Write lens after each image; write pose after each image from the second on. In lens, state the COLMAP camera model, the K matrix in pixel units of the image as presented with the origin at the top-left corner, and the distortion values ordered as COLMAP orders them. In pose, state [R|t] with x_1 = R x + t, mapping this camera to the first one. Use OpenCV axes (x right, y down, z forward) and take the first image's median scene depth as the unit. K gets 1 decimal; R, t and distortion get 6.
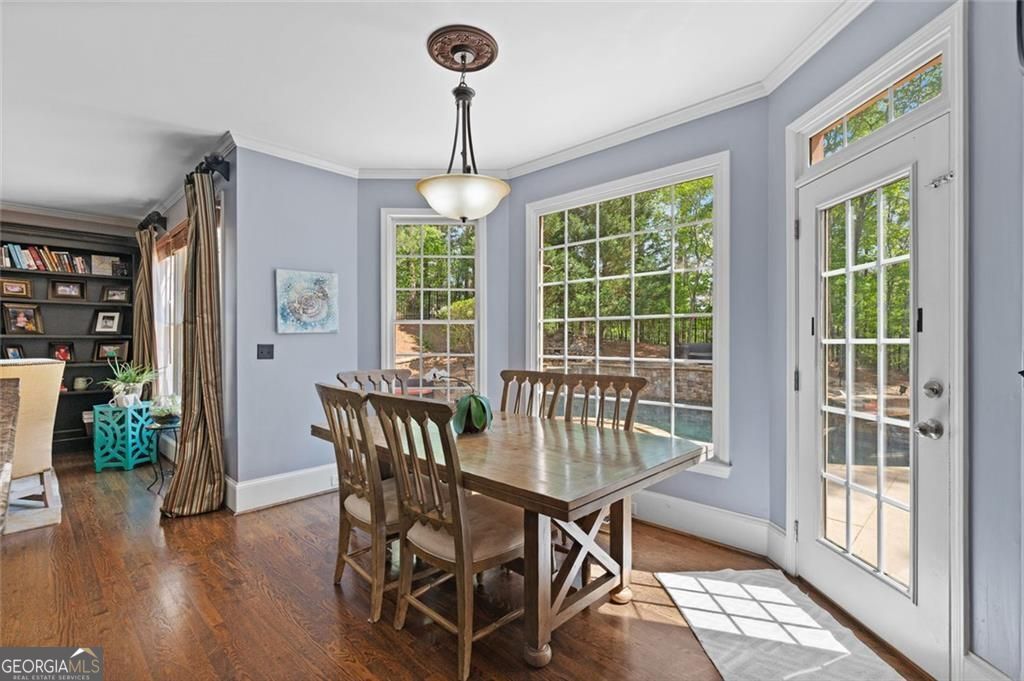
lens RADIAL K [[470.6, 0, 517.8], [0, 470.6, 346.4], [0, 0, 1]] dist [-0.008892, 0.001427]
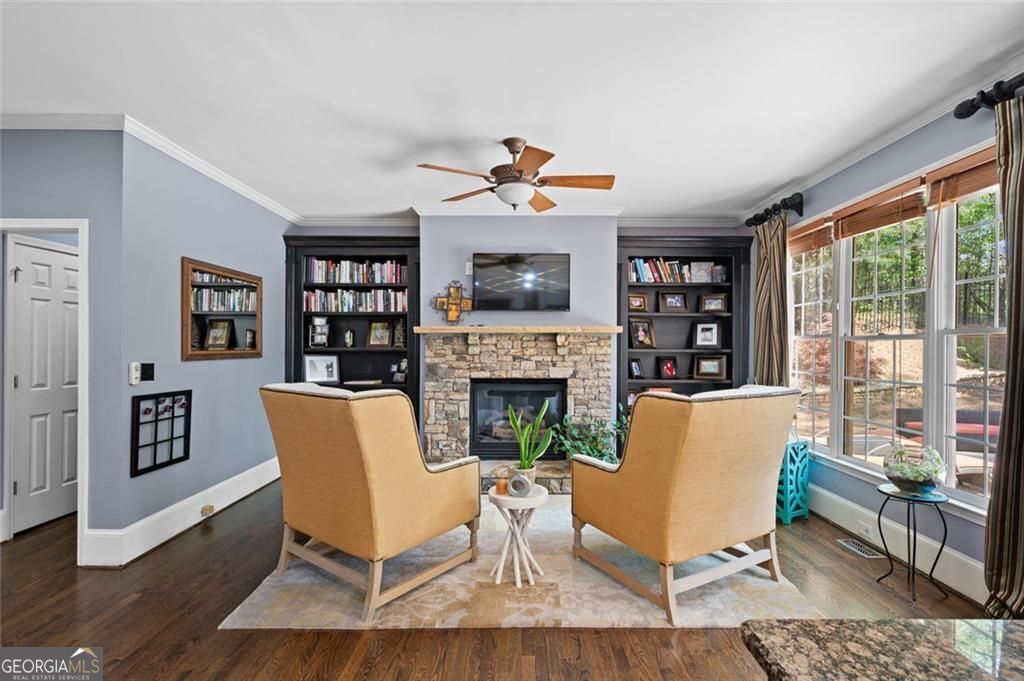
lens RADIAL K [[470.6, 0, 521.8], [0, 470.6, 345.1], [0, 0, 1]] dist [-0.008892, 0.001427]
pose [[0.697701, 0.001070, -0.716389, -0.520200], [-0.011458, 0.999888, -0.009666, -0.019973], [0.716298, 0.014952, 0.697634, 0.117329]]
